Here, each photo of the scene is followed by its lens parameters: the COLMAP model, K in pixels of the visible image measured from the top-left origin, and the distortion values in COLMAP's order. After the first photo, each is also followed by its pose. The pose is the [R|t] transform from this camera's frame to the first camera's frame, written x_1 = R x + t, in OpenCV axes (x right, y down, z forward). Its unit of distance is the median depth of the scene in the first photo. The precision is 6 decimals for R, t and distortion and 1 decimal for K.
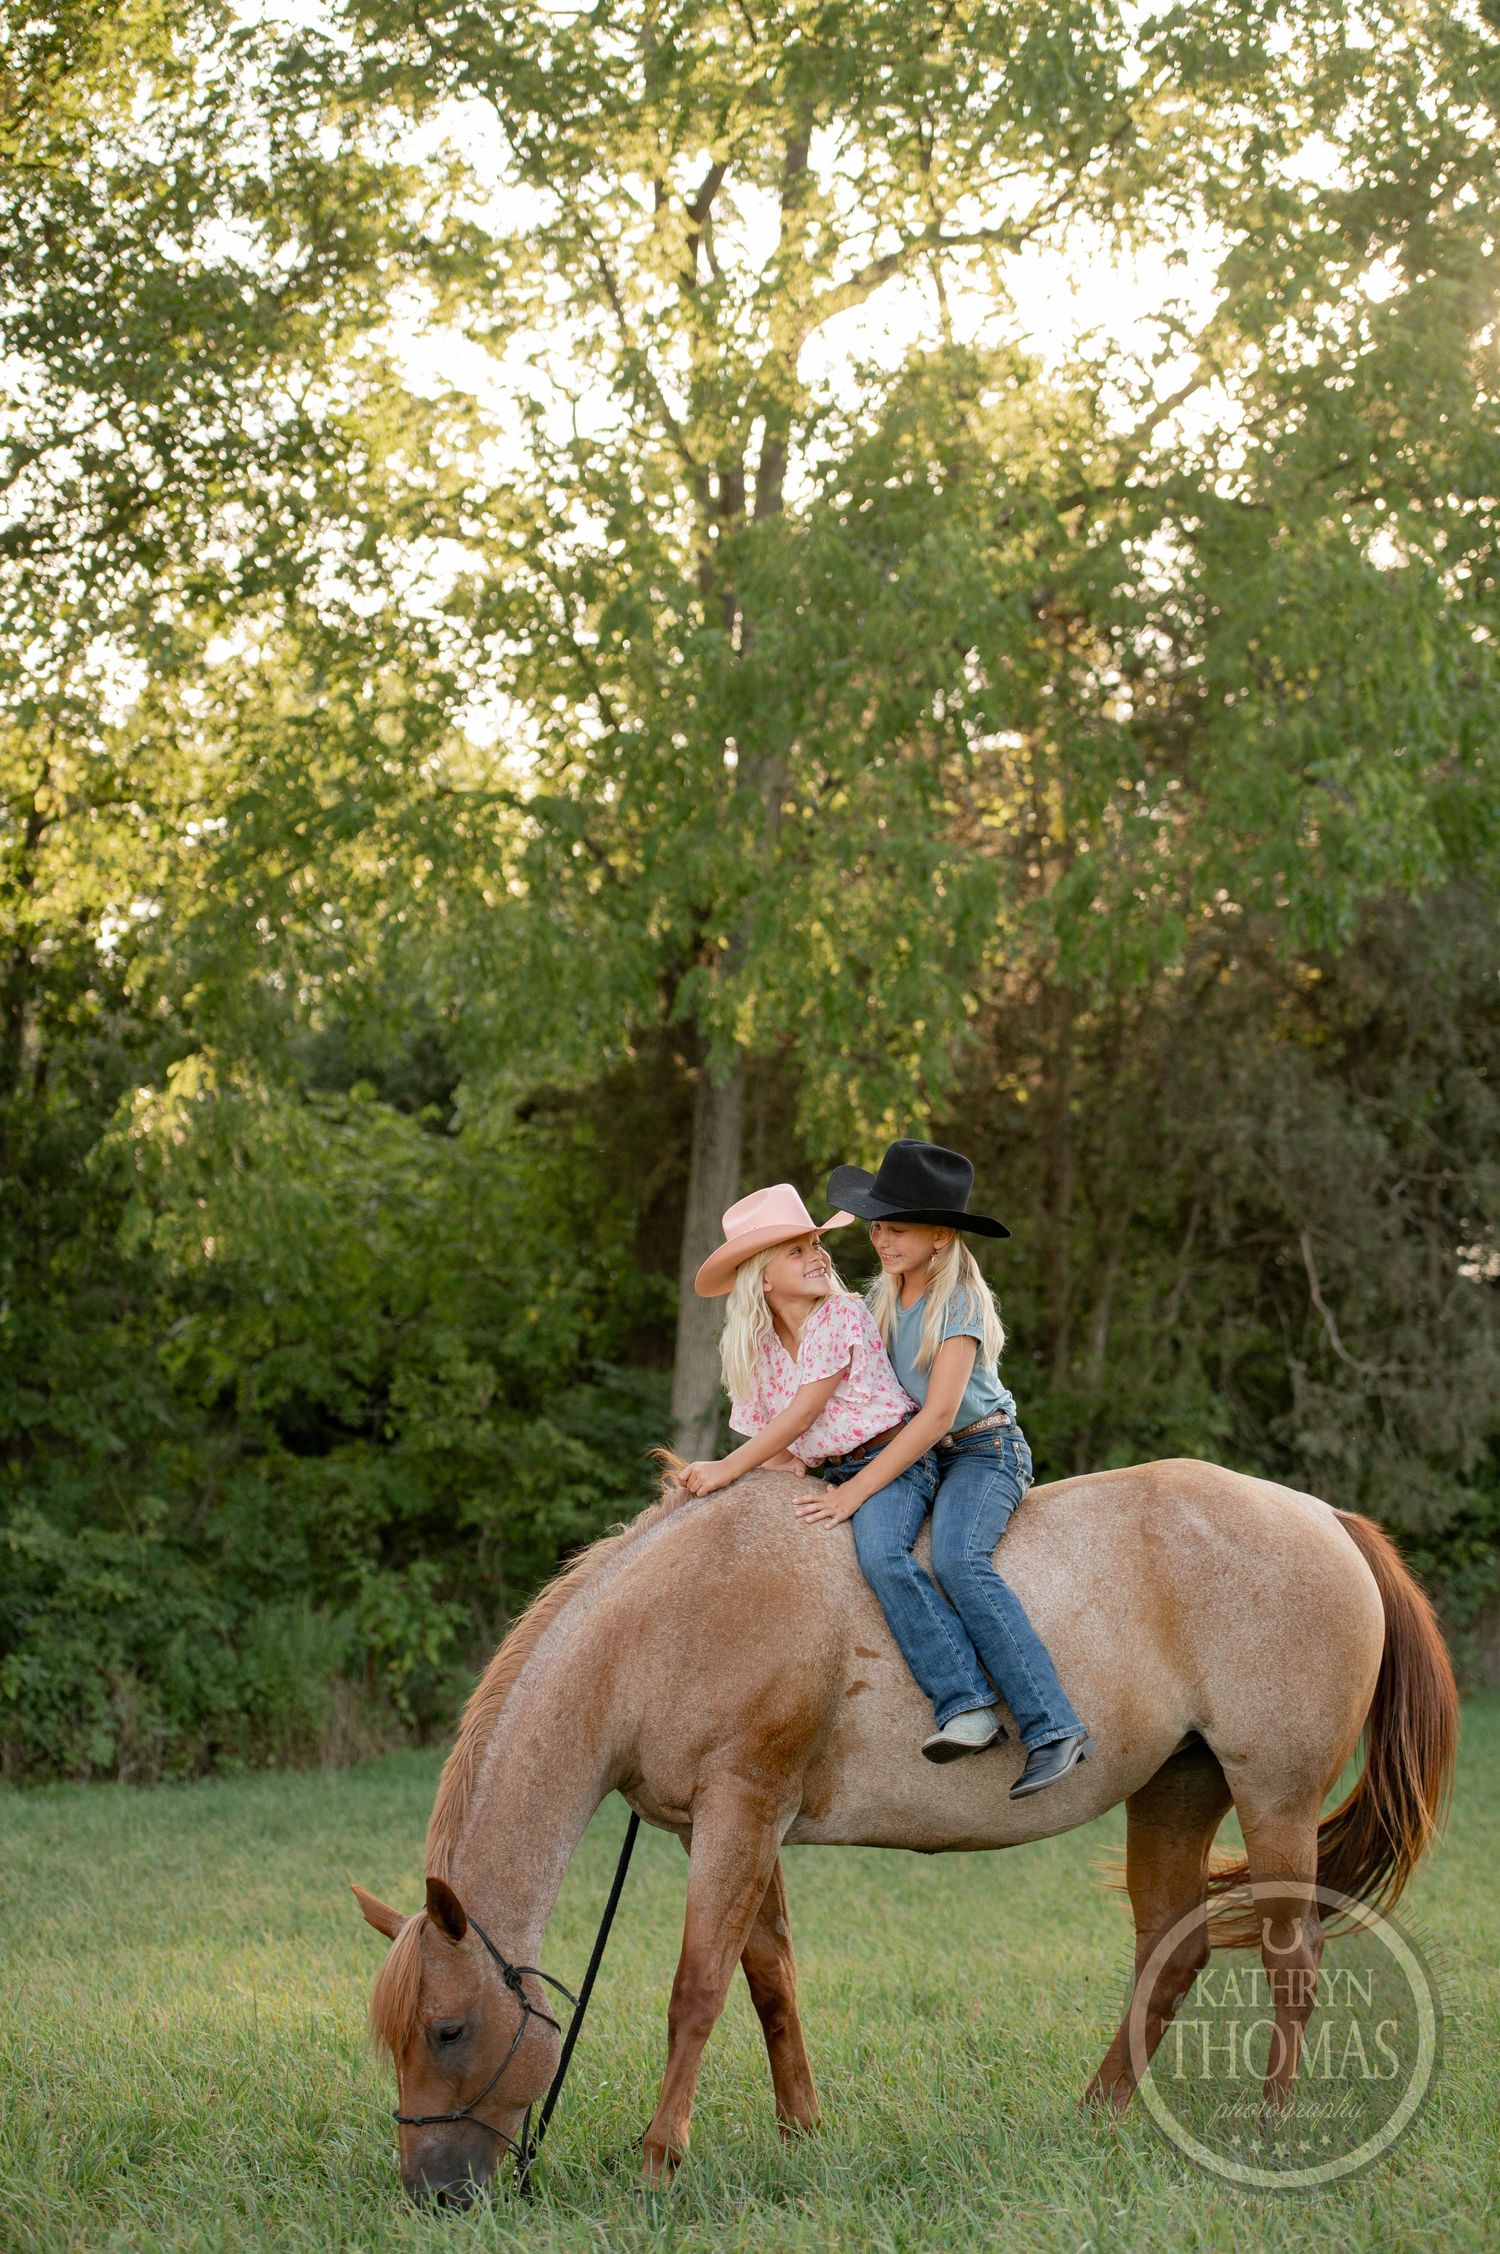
lens RADIAL K [[4456.8, 0, 749.9], [0, 4456.8, 1131.3], [0, 0, 1]] dist [-0.098632, 0.000000]
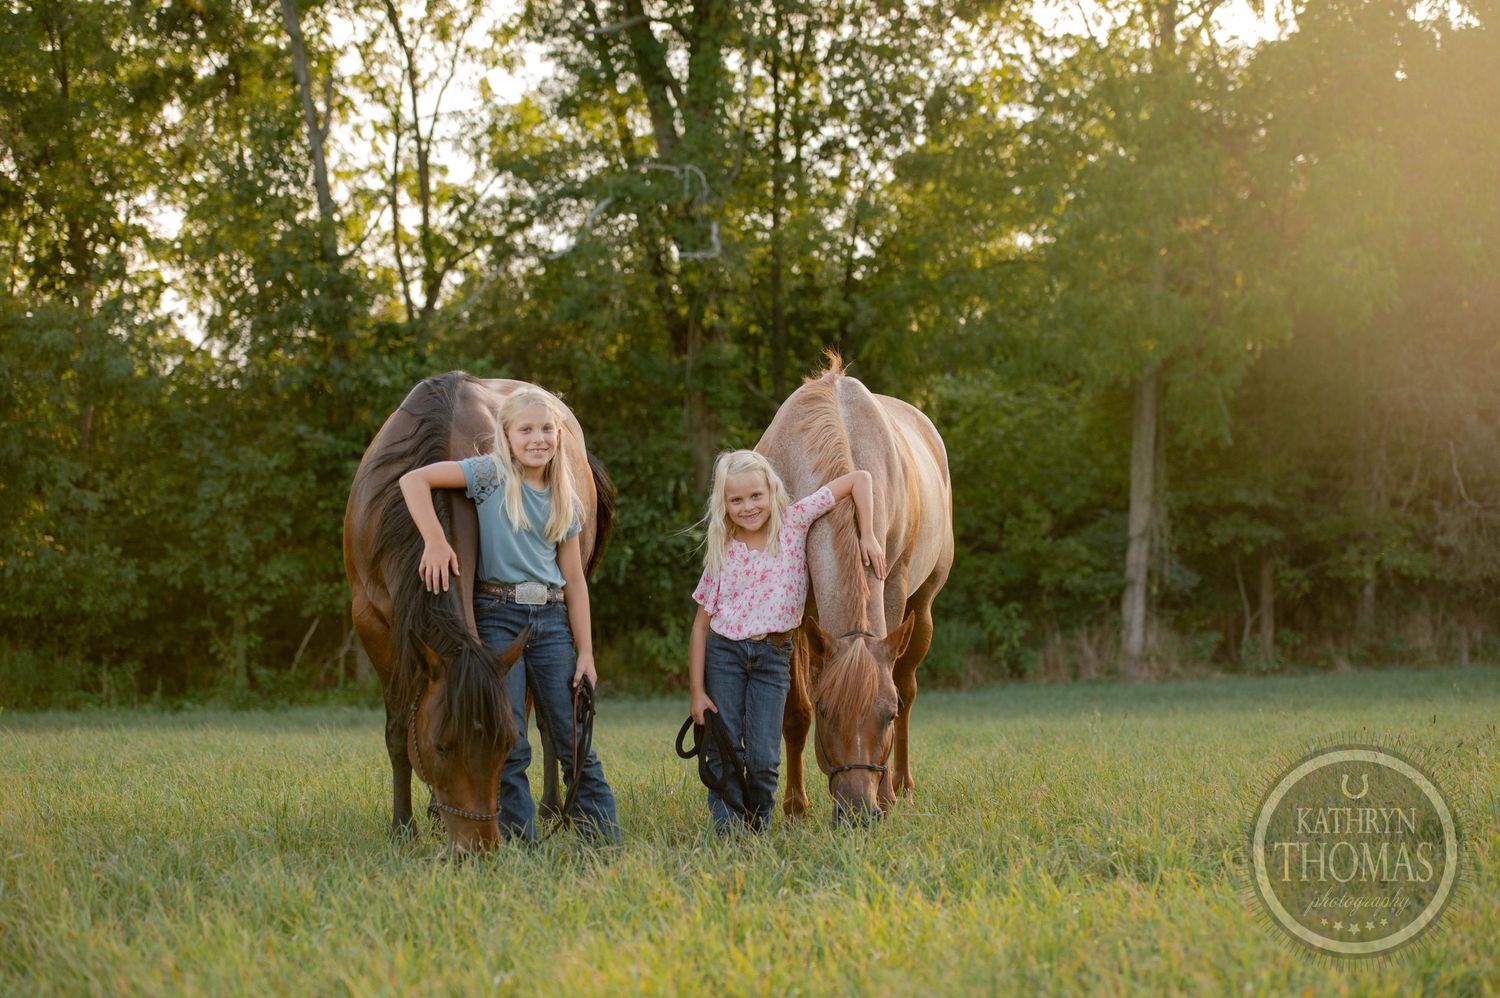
lens RADIAL K [[2965.9, 0, 740.3], [0, 2965.9, 503.1], [0, 0, 1]] dist [-0.098632, 0.000000]
pose [[0.956423, -0.018862, -0.291374, 0.224746], [0.038737, 0.997287, 0.062594, -0.050532], [0.289403, -0.071154, 0.954559, -0.451492]]
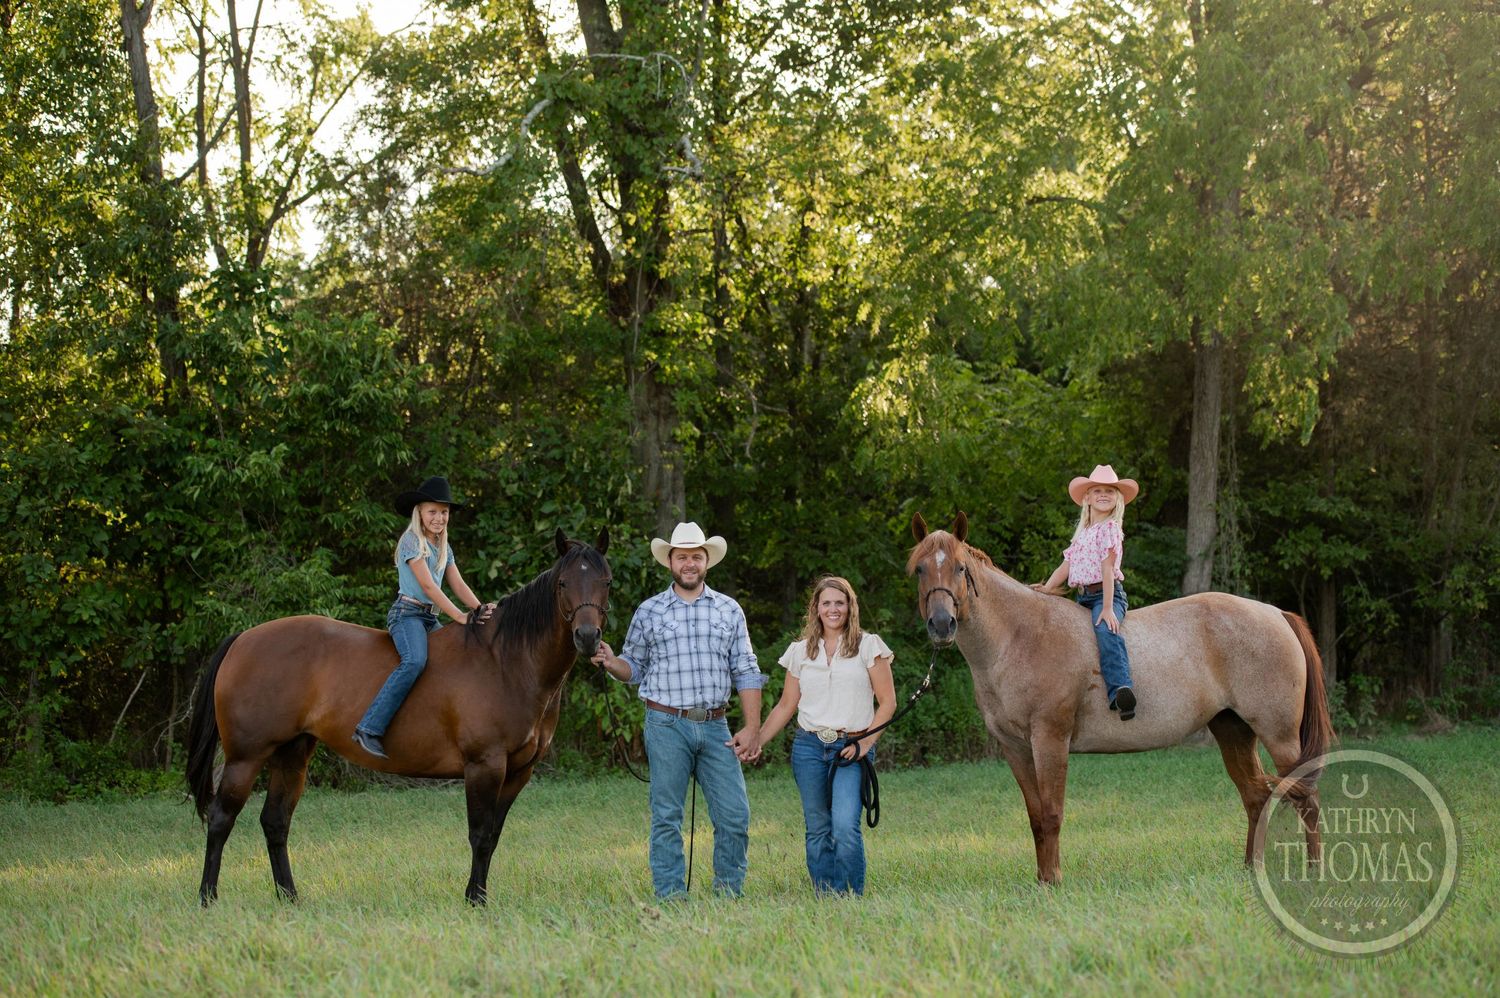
lens RADIAL K [[3075.0, 0, 754.8], [0, 3075.0, 500.4], [0, 0, 1]] dist [-0.072215, 0.000000]
pose [[0.982688, -0.028217, -0.183107, 0.036000], [0.037519, 0.998165, 0.047534, -0.018775], [0.181430, -0.053581, 0.981943, -0.186278]]
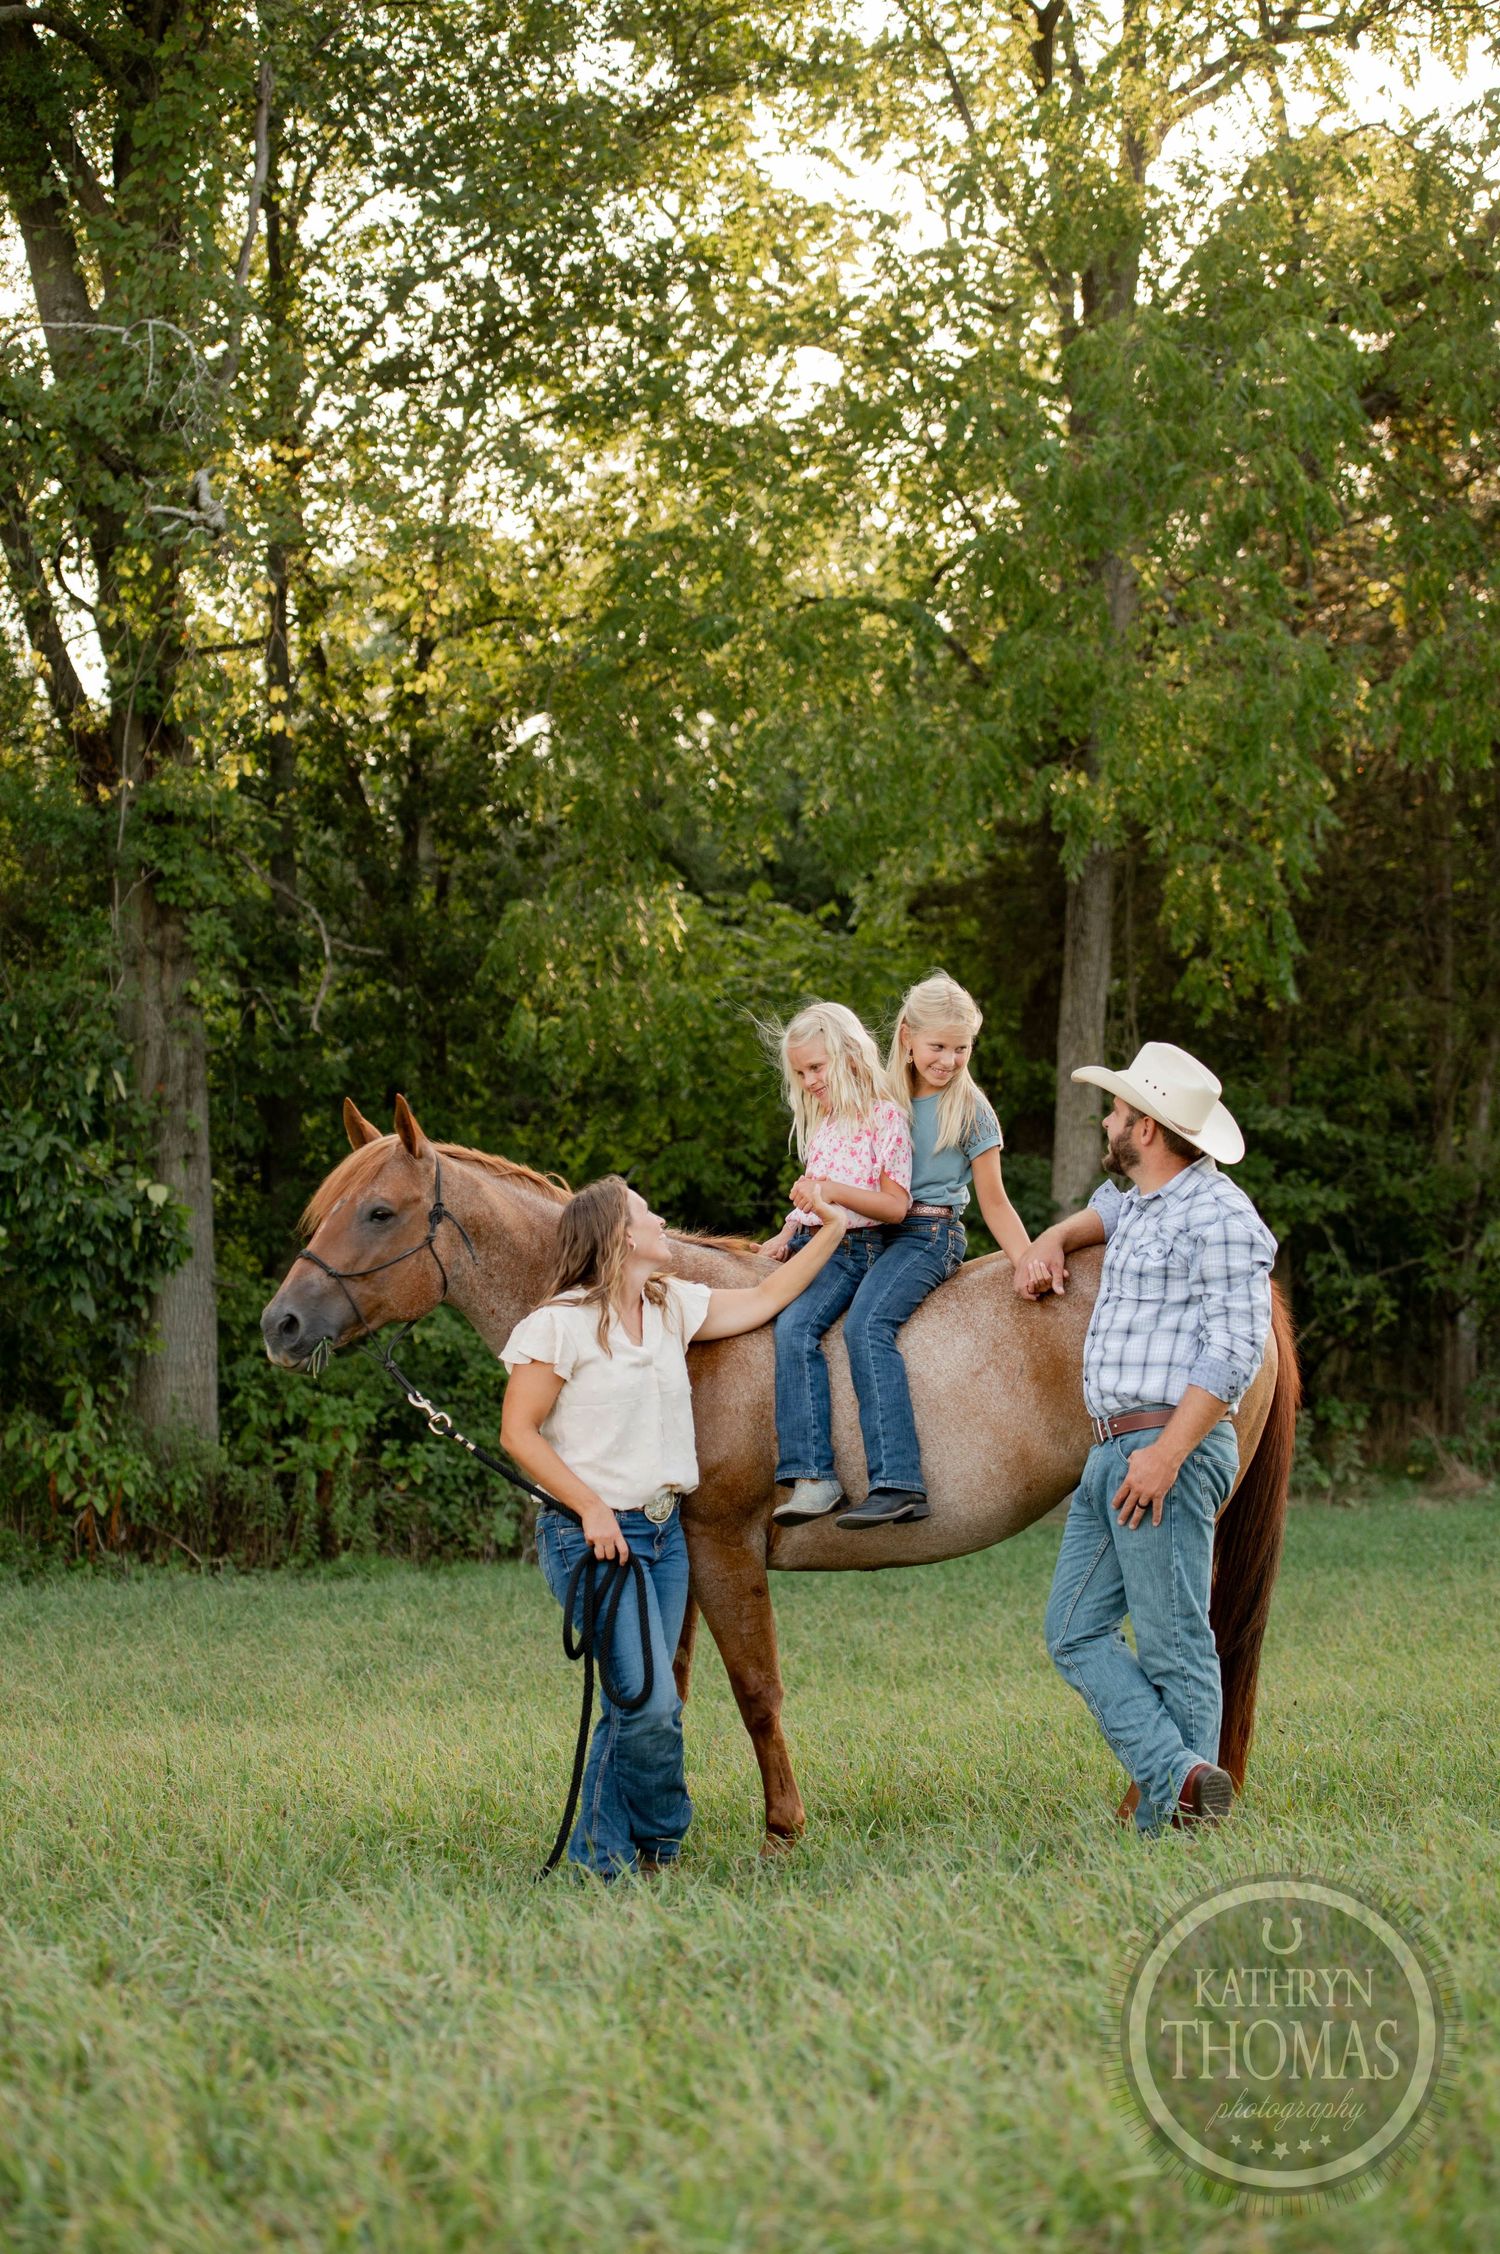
lens RADIAL K [[4456.8, 0, 745.1], [0, 4456.8, 1147.3], [0, 0, 1]] dist [-0.098632, 0.000000]
pose [[0.993857, -0.025662, -0.107654, 0.022987], [0.031093, 0.998311, 0.049078, -0.000755], [0.106213, -0.052124, 0.992976, -0.029113]]
